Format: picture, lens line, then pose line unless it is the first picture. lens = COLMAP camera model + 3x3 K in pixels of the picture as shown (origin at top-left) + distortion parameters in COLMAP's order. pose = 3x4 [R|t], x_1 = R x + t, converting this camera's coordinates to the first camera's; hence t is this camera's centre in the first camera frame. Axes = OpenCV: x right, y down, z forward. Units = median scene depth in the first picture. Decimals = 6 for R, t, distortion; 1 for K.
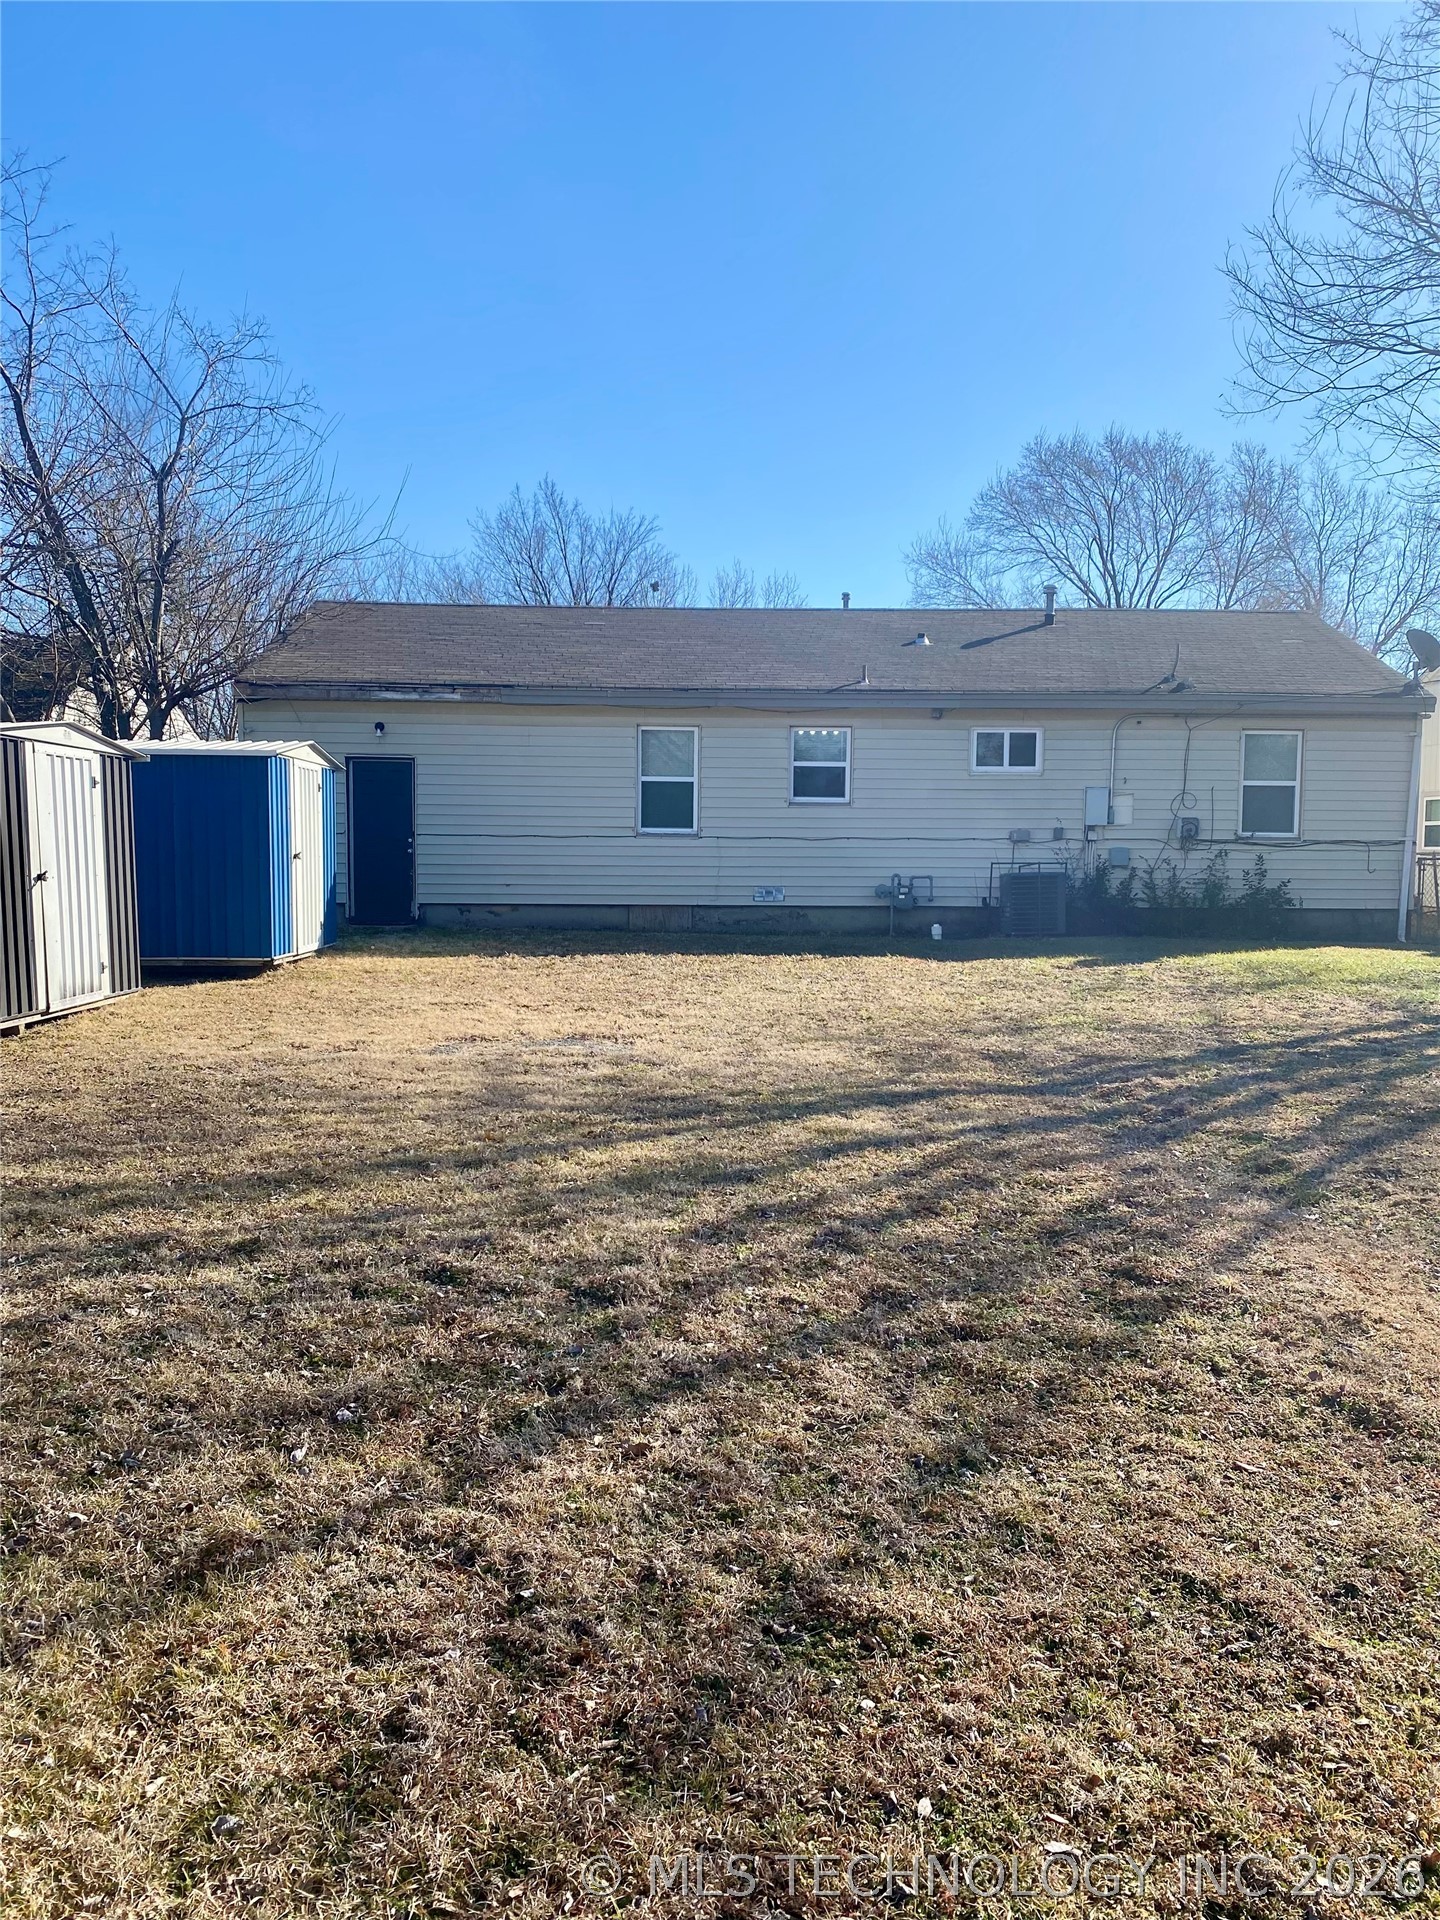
lens RADIAL K [[1442.8, 0, 720.0], [0, 1442.8, 960.0], [0, 0, 1]] dist [0.156561, -0.430016]
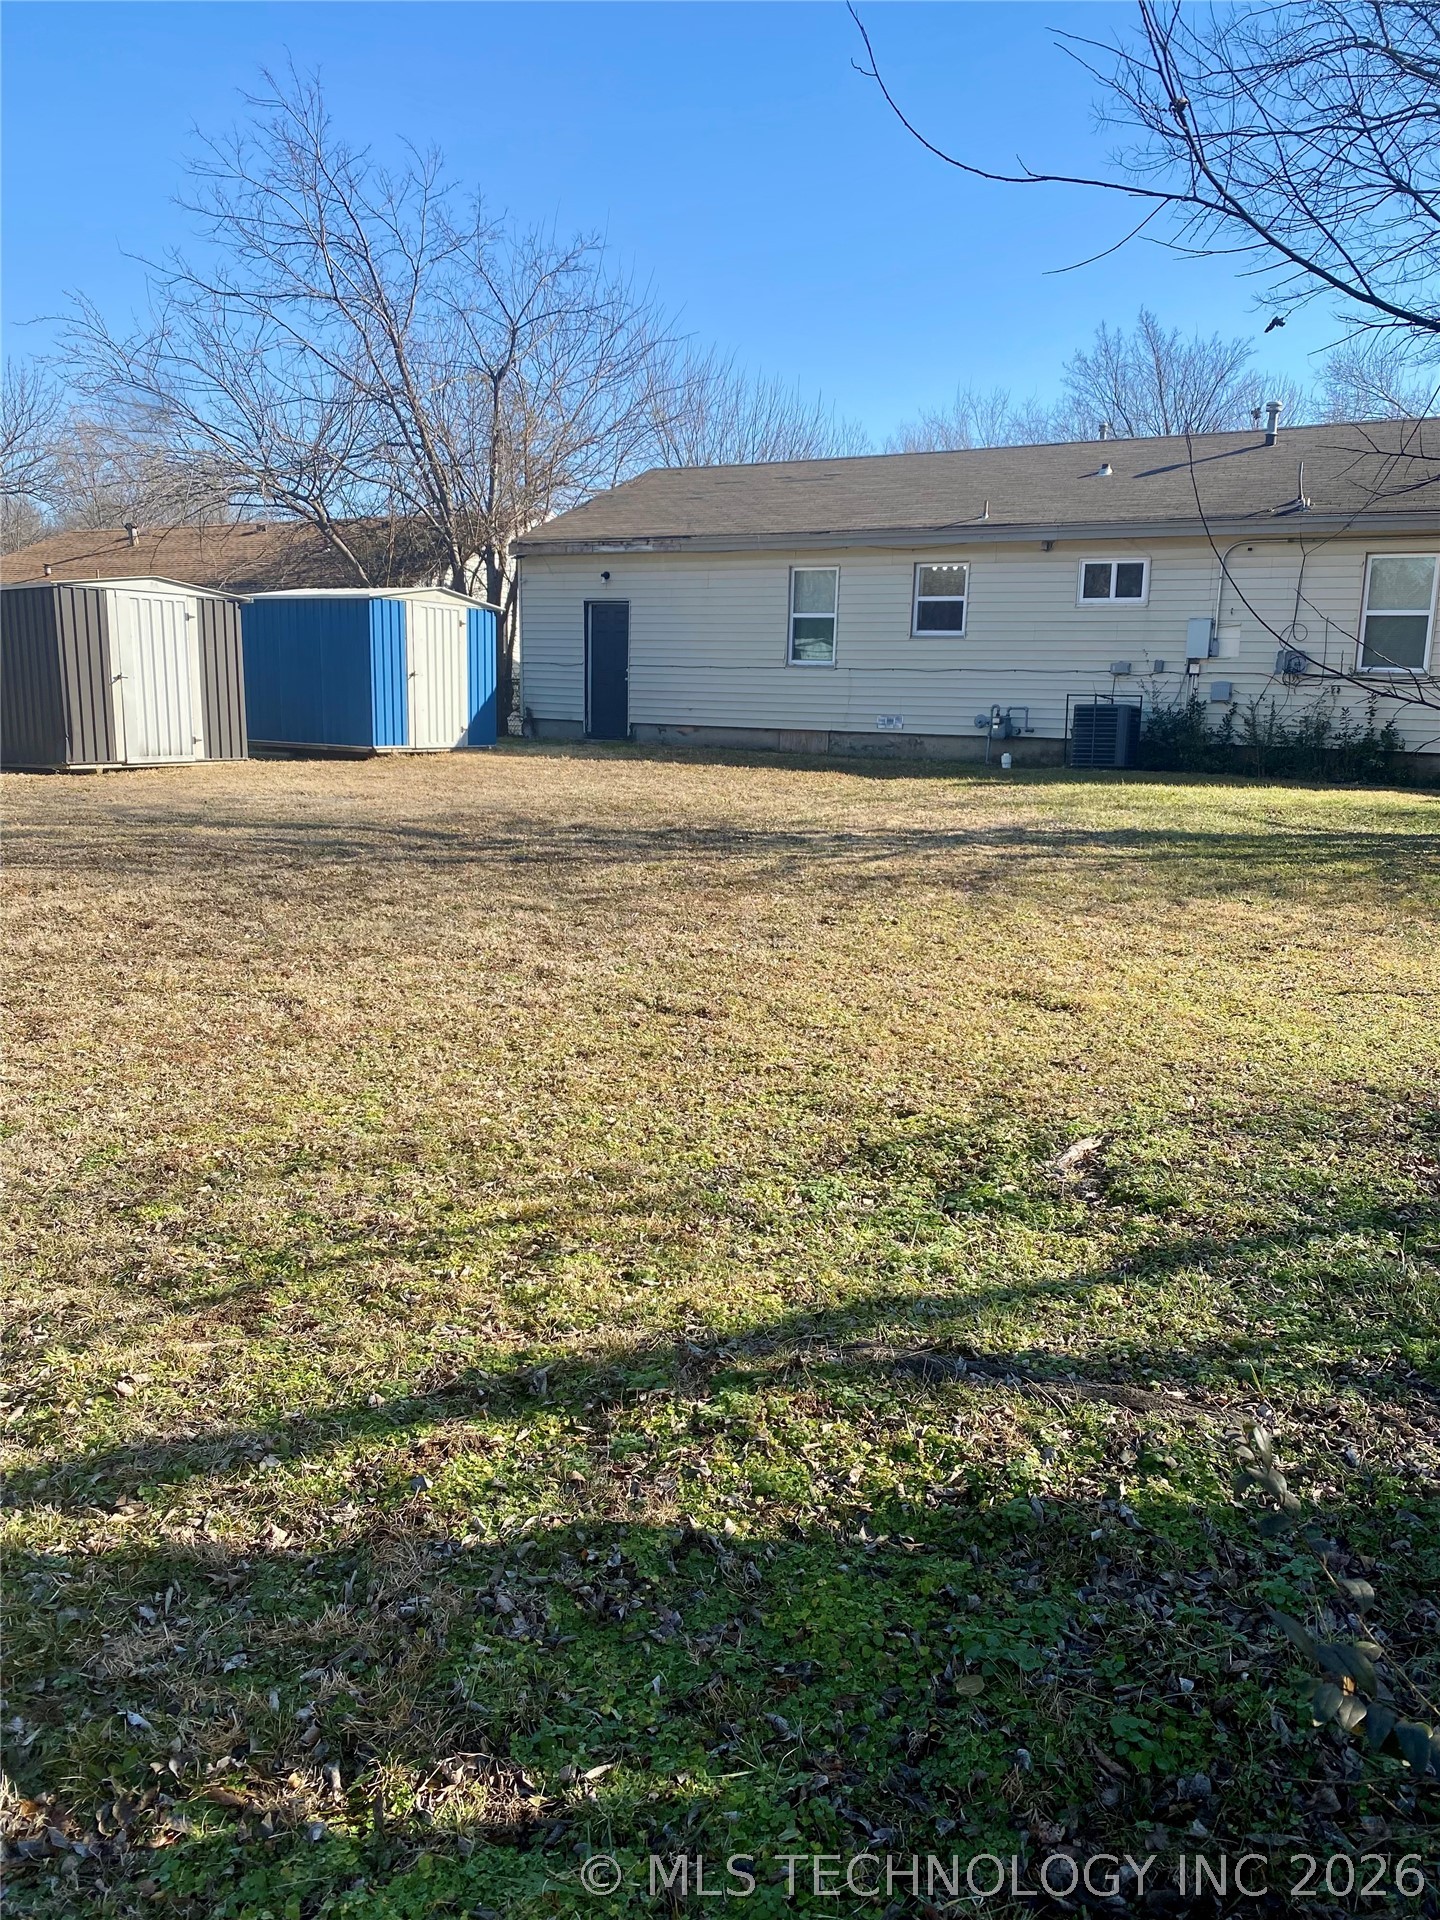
lens RADIAL K [[1442.8, 0, 720.0], [0, 1442.8, 960.0], [0, 0, 1]] dist [0.156561, -0.430016]
pose [[0.843150, 0.112259, -0.525829, 0.527610], [-0.060253, 0.991529, 0.115067, 0.014323], [0.534292, -0.065336, 0.842771, -0.006777]]
